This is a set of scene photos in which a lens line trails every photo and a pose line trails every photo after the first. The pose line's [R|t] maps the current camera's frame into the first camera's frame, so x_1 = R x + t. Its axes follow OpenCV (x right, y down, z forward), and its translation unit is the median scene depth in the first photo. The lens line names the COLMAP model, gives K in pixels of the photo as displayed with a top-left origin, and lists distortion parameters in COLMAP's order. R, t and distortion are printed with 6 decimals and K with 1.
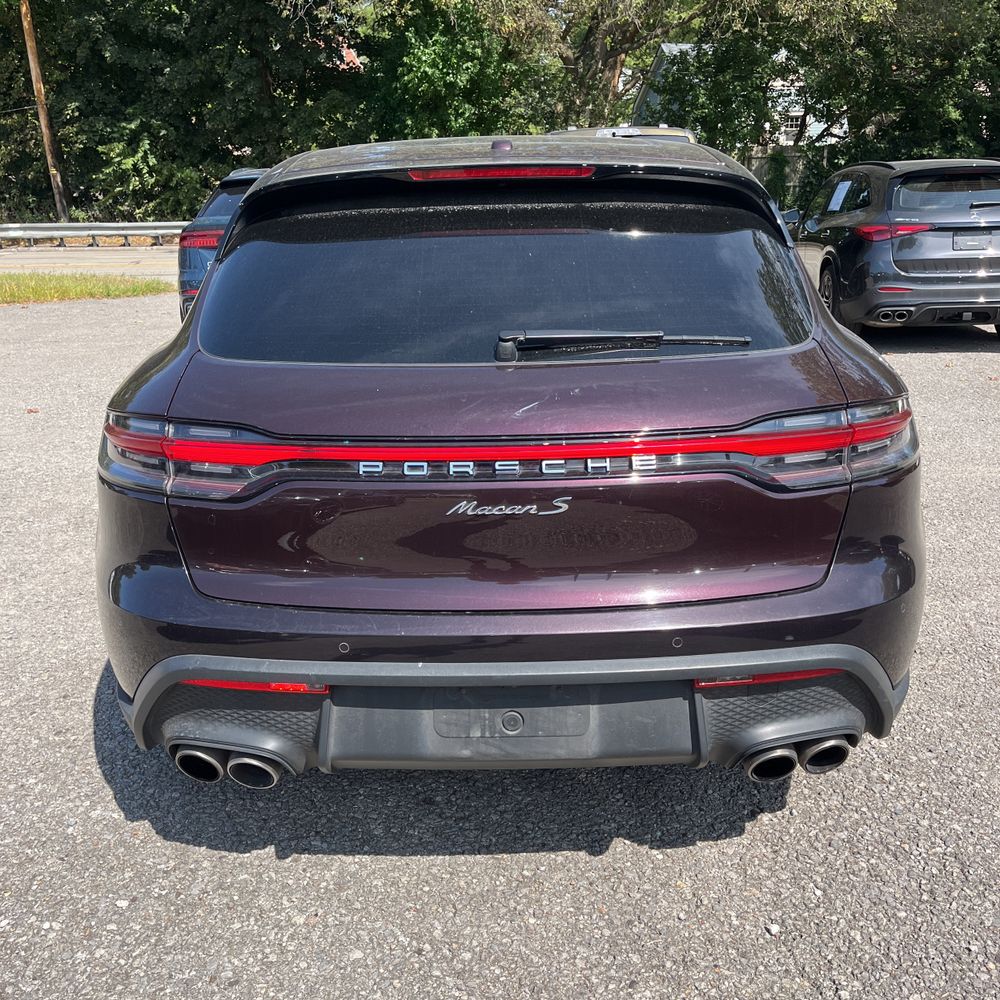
lens RADIAL K [[1015.7, 0, 490.9], [0, 1015.7, 505.4], [0, 0, 1]] dist [0.062016, -0.075297]
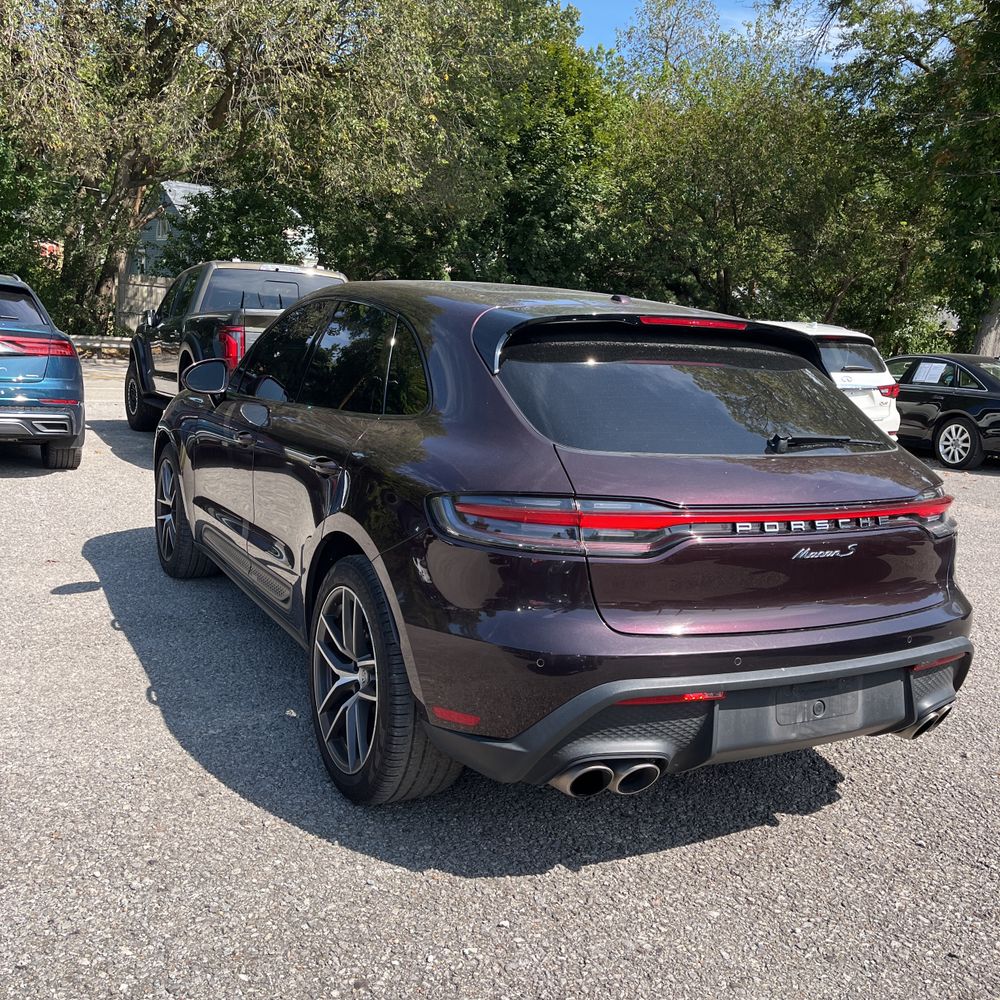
lens RADIAL K [[1015.7, 0, 490.9], [0, 1015.7, 505.4], [0, 0, 1]] dist [0.062016, -0.075297]
pose [[0.878970, -0.010722, 0.476757, -0.877202], [0.069358, 0.991991, -0.105563, 0.045113], [-0.471807, 0.125854, 0.872673, -0.040215]]
